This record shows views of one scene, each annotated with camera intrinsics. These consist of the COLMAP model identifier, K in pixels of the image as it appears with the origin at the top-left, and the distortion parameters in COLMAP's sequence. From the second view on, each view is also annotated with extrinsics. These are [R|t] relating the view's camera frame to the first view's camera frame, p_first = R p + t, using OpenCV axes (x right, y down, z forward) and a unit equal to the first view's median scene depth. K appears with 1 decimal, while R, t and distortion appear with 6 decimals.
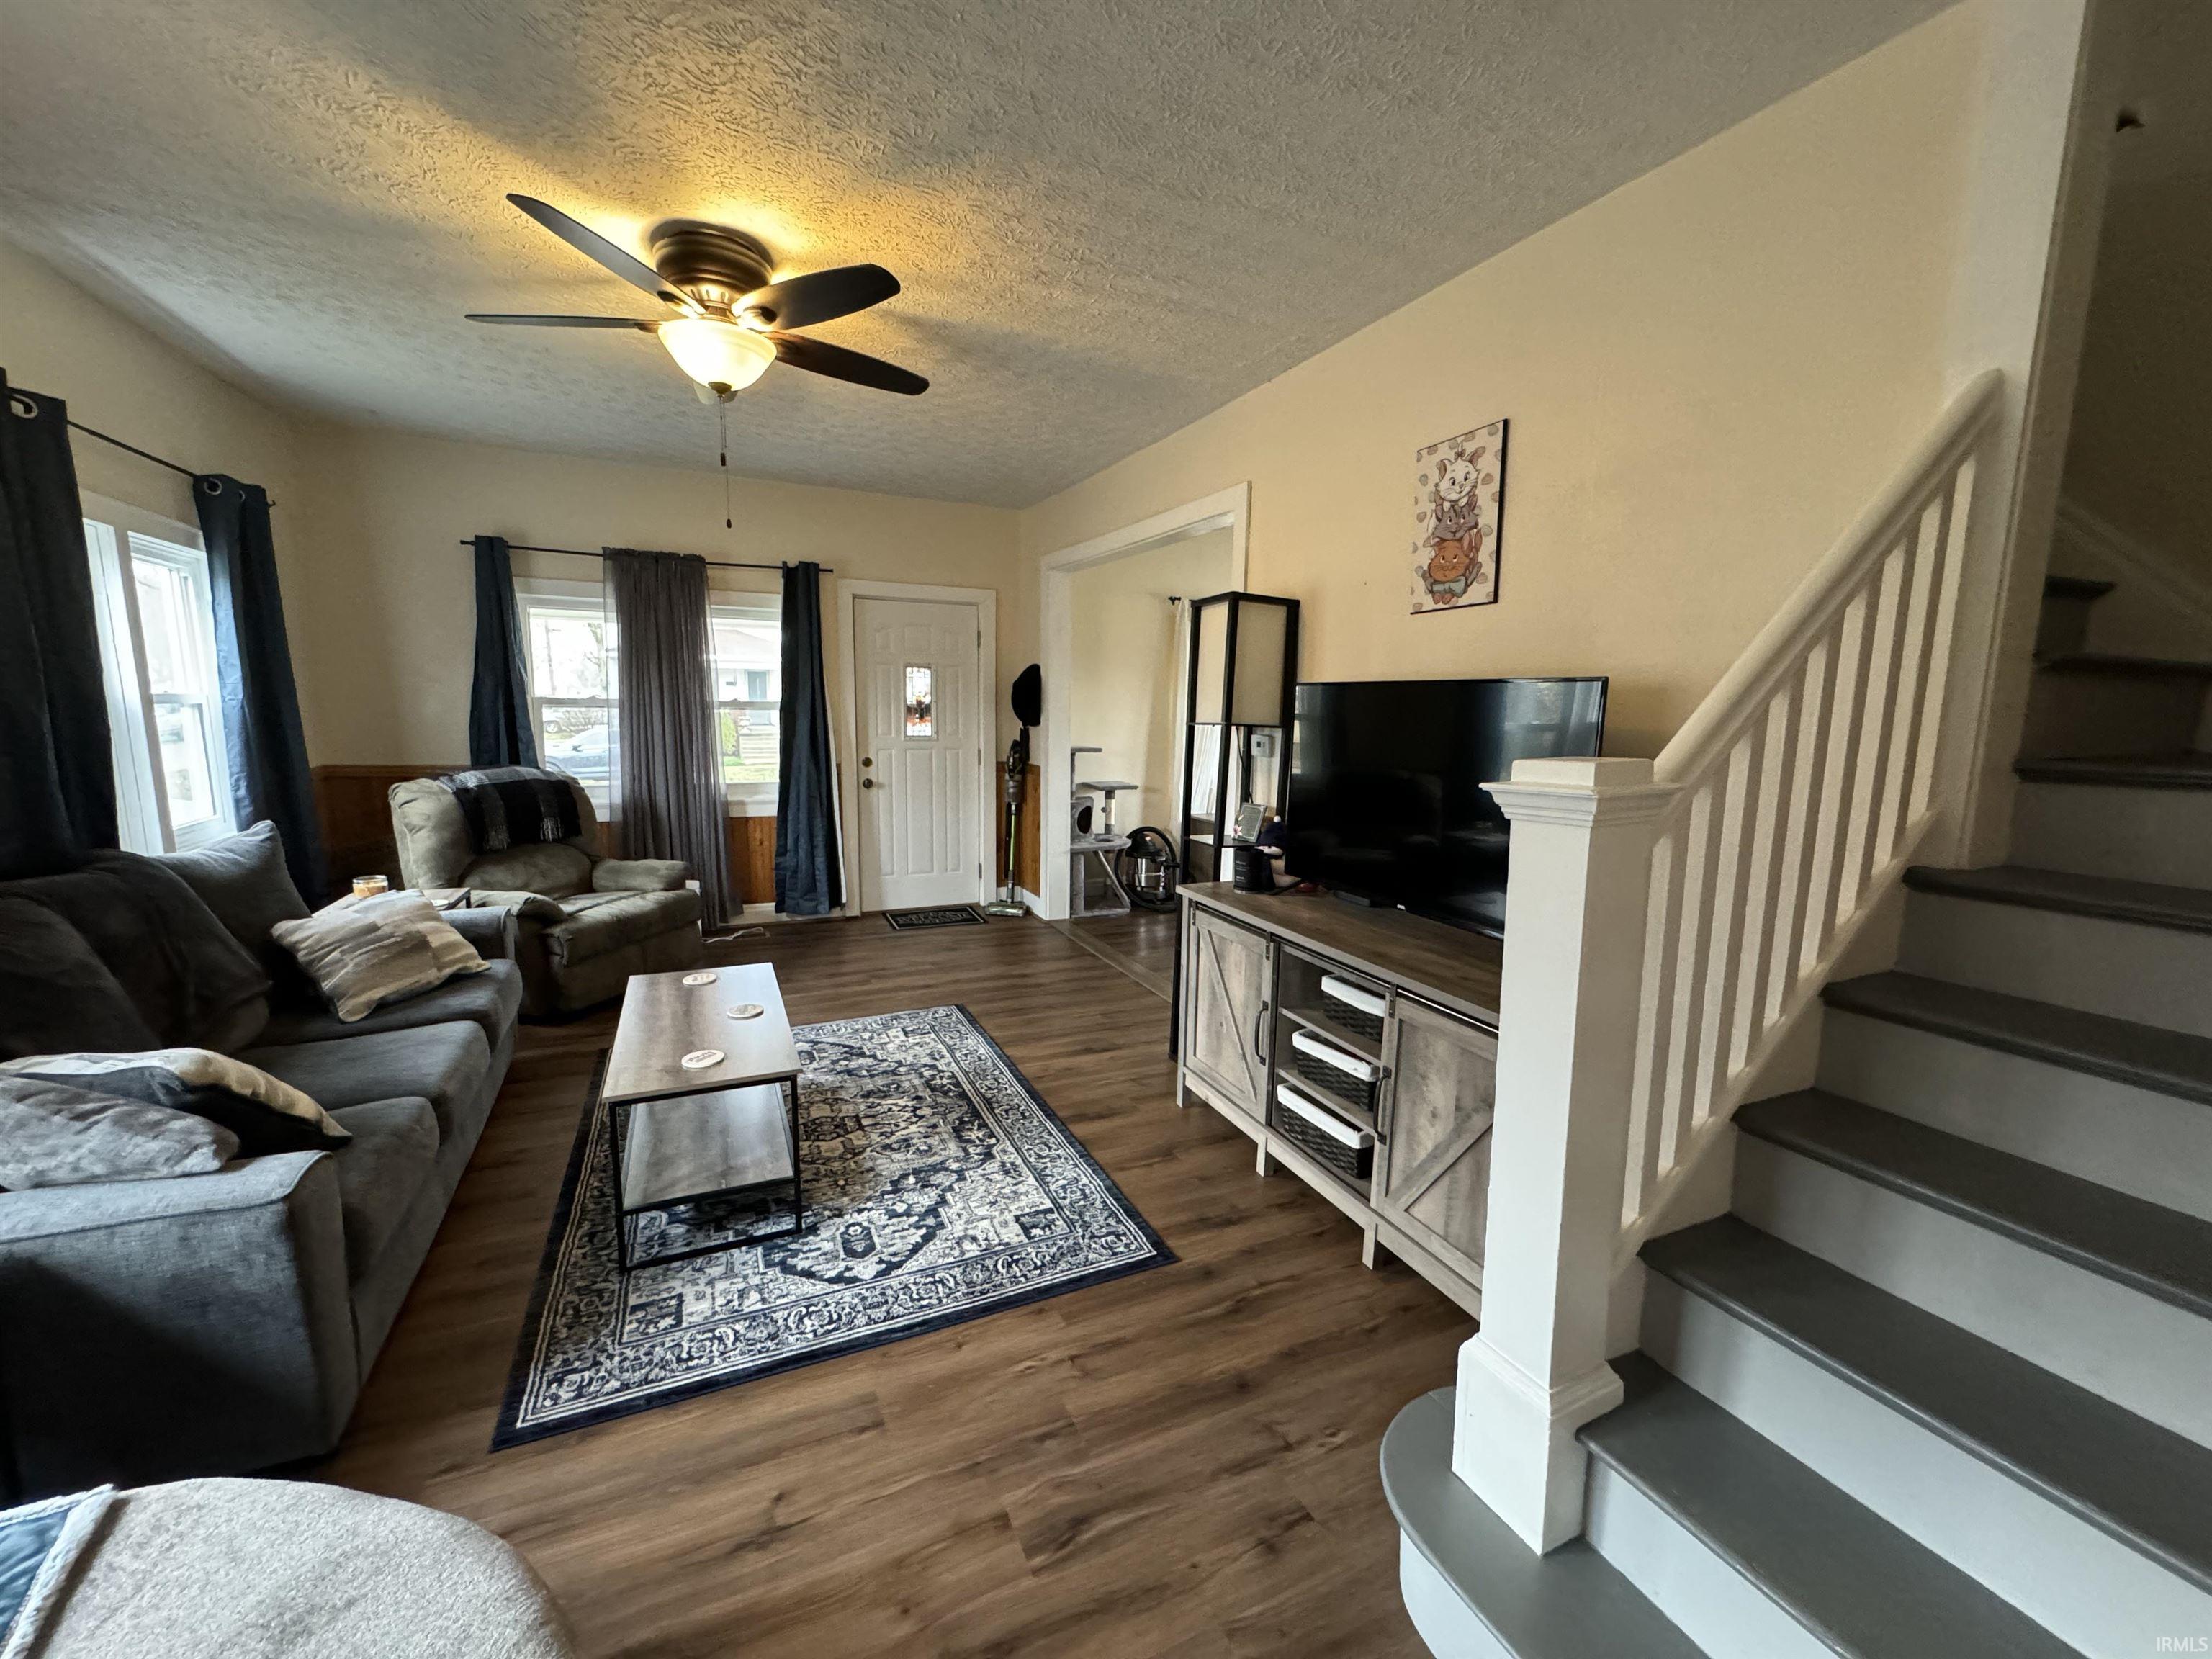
lens RADIAL K [[884.5, 0, 1104.4], [0, 884.5, 823.1], [0, 0, 1]] dist [-0.001347, 0.000291]
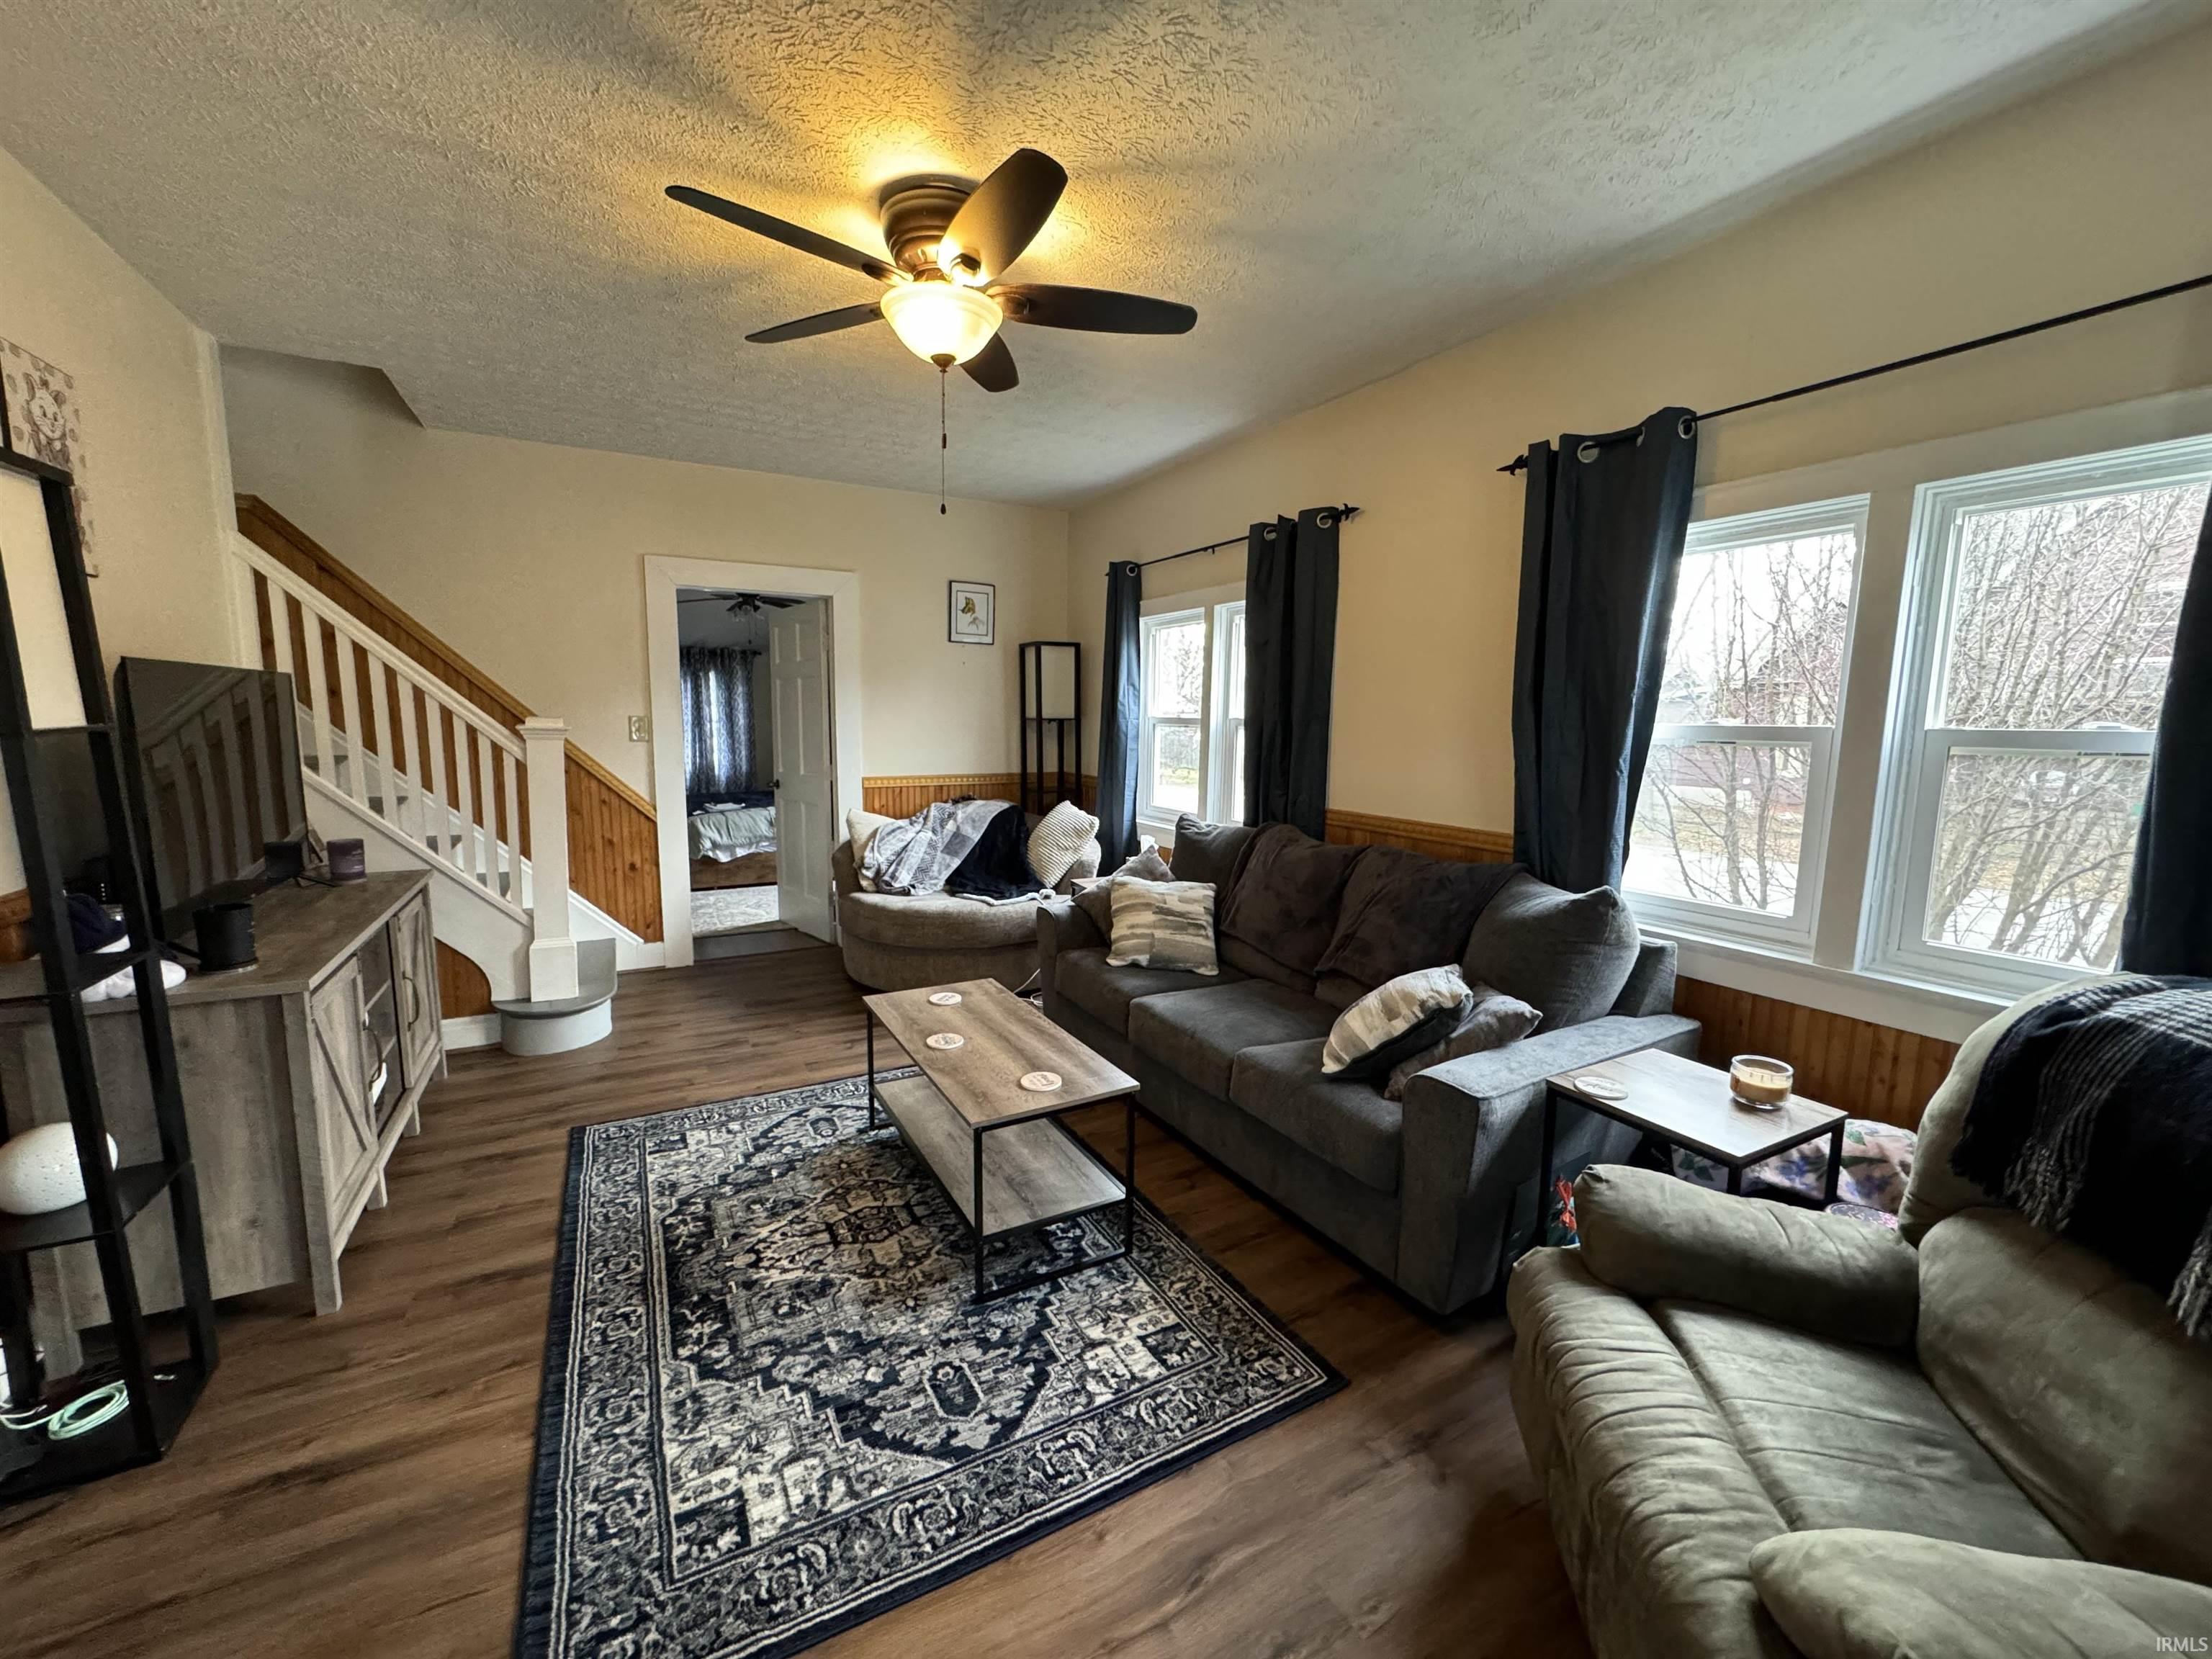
lens RADIAL K [[884.5, 0, 1102.0], [0, 884.5, 831.5], [0, 0, 1]] dist [-0.001347, 0.000291]
pose [[-0.996894, -0.024329, -0.074903, -0.447784], [-0.043435, 0.963207, 0.265227, -0.230544], [0.065694, 0.267656, -0.961272, 1.672723]]
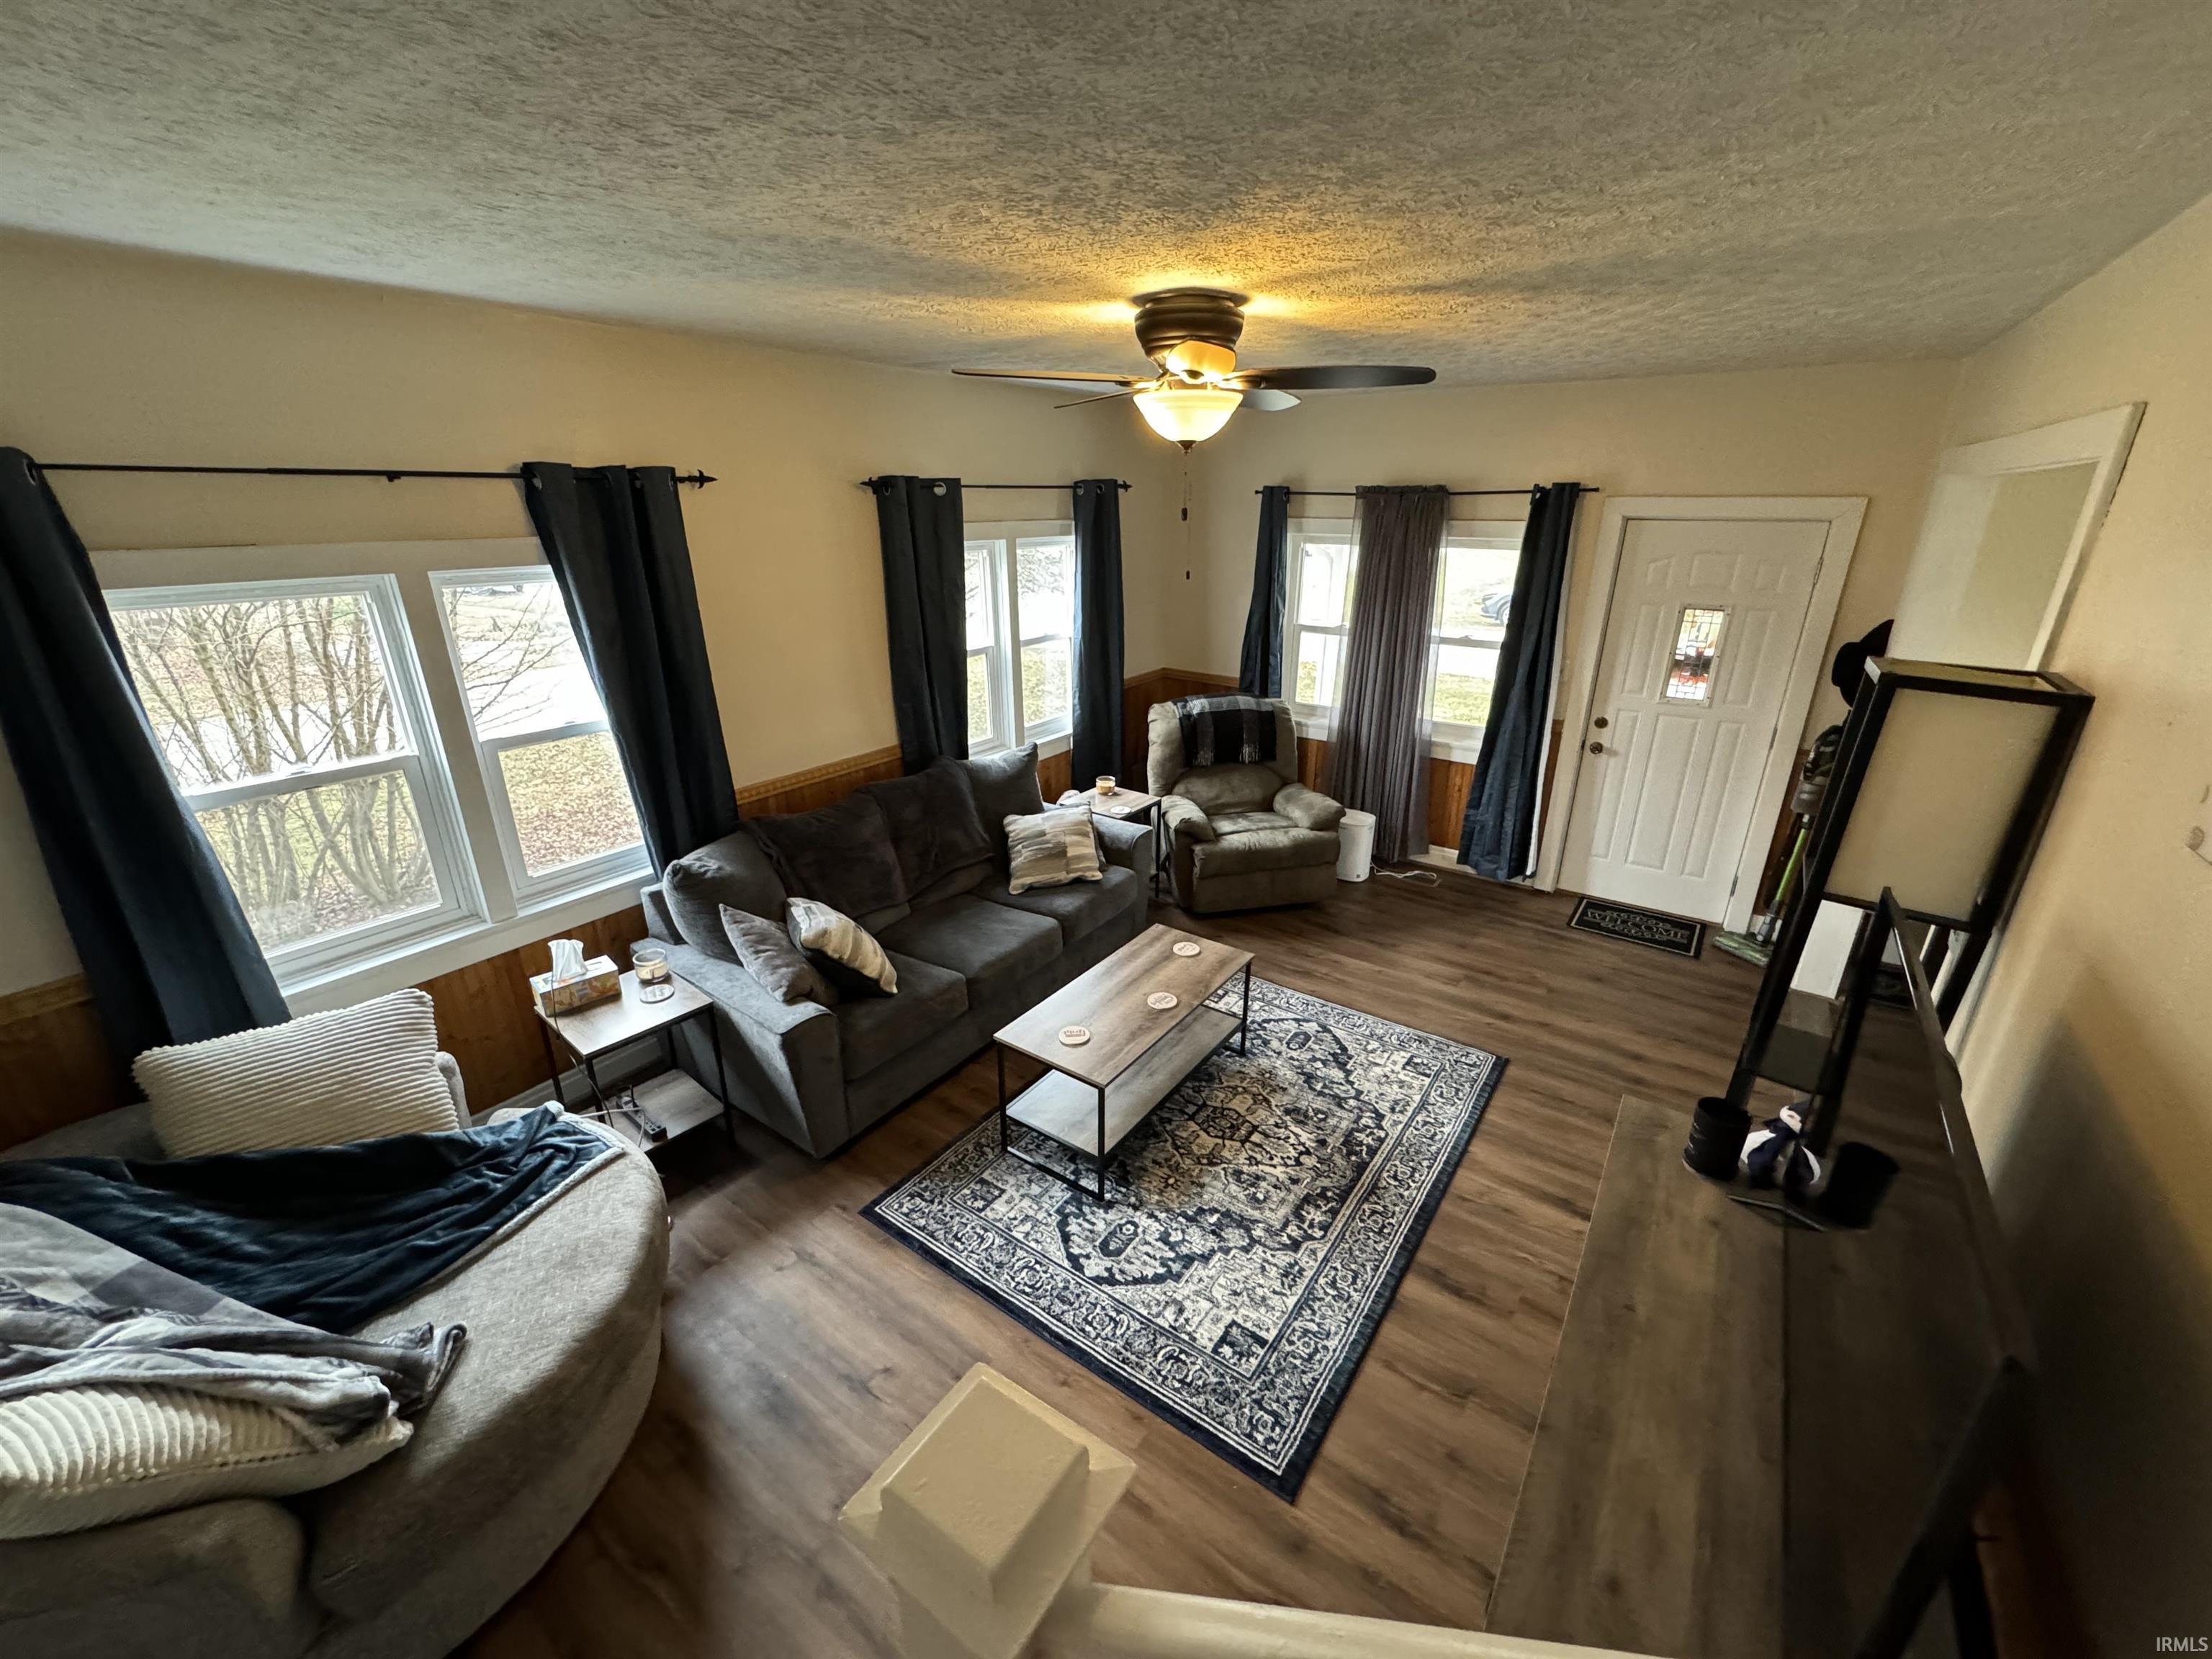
lens RADIAL K [[884.5, 0, 1104.6], [0, 884.5, 825.5], [0, 0, 1]] dist [-0.001347, 0.000291]
pose [[0.495184, 0.283087, -0.821373, 0.400286], [-0.107615, 0.958130, 0.265342, -0.277606], [0.862097, -0.043001, 0.504915, 0.327935]]
